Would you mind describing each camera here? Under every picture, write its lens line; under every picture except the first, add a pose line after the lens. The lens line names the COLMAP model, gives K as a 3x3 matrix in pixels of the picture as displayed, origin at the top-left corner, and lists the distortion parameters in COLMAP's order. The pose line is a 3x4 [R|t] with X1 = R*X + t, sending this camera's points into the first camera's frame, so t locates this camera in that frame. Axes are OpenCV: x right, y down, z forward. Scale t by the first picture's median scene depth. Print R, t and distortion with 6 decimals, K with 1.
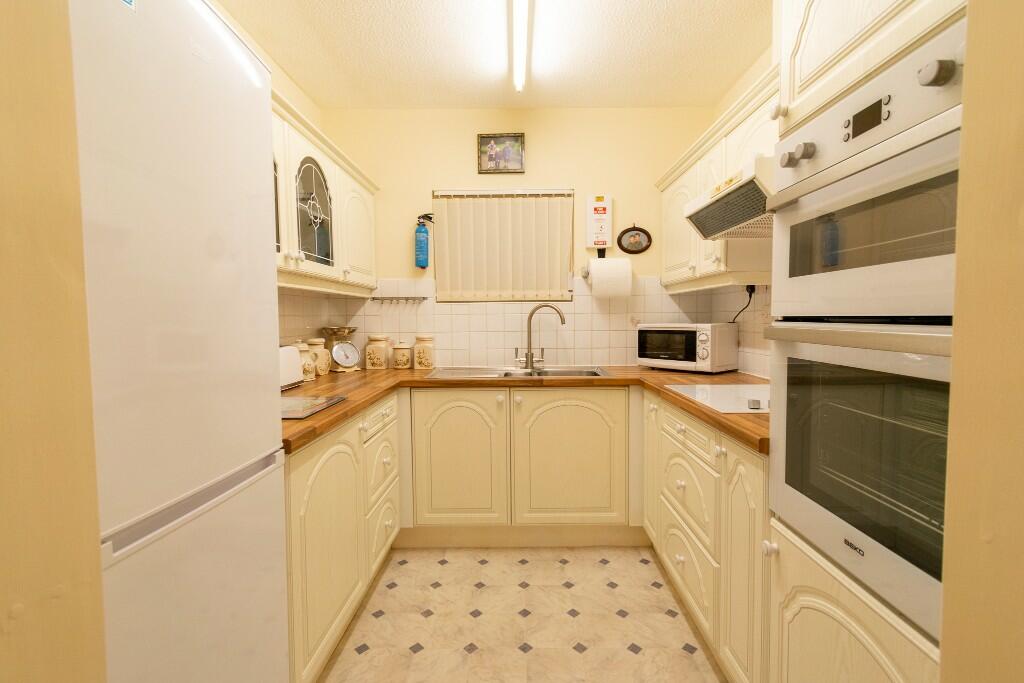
lens RADIAL K [[445.7, 0, 512.7], [0, 445.7, 340.4], [0, 0, 1]] dist [0.001337, 0.000304]
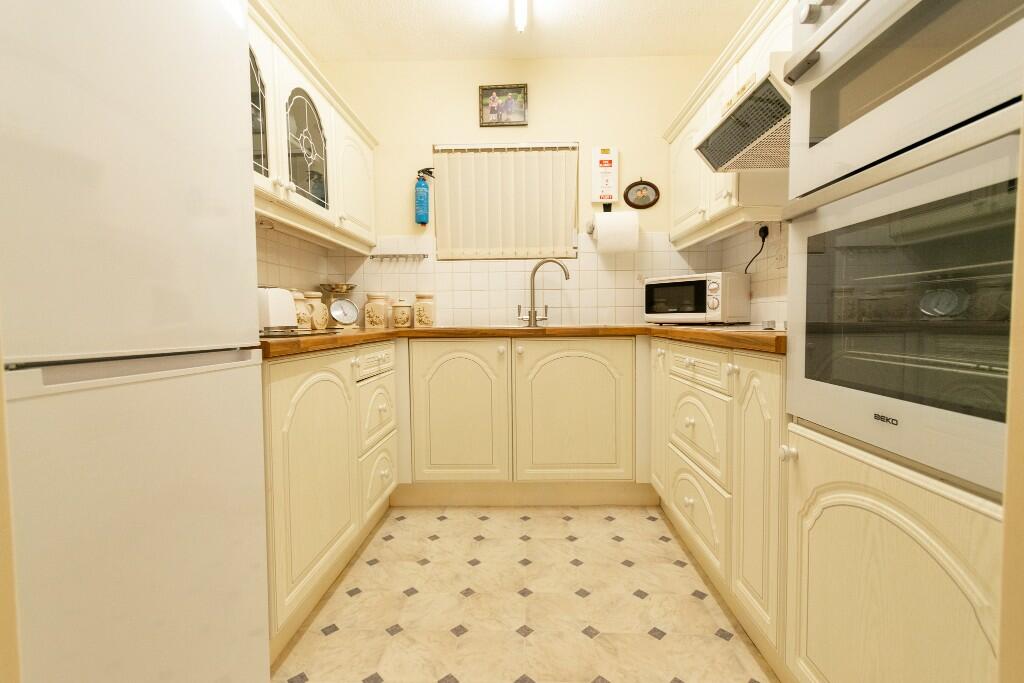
lens RADIAL K [[445.7, 0, 512.9], [0, 445.7, 340.5], [0, 0, 1]] dist [0.001337, 0.000304]
pose [[0.999816, -0.001089, -0.019149, 0.016007], [0.001076, 0.999999, -0.000728, 0.114760], [0.019150, 0.000707, 0.999816, 0.037849]]
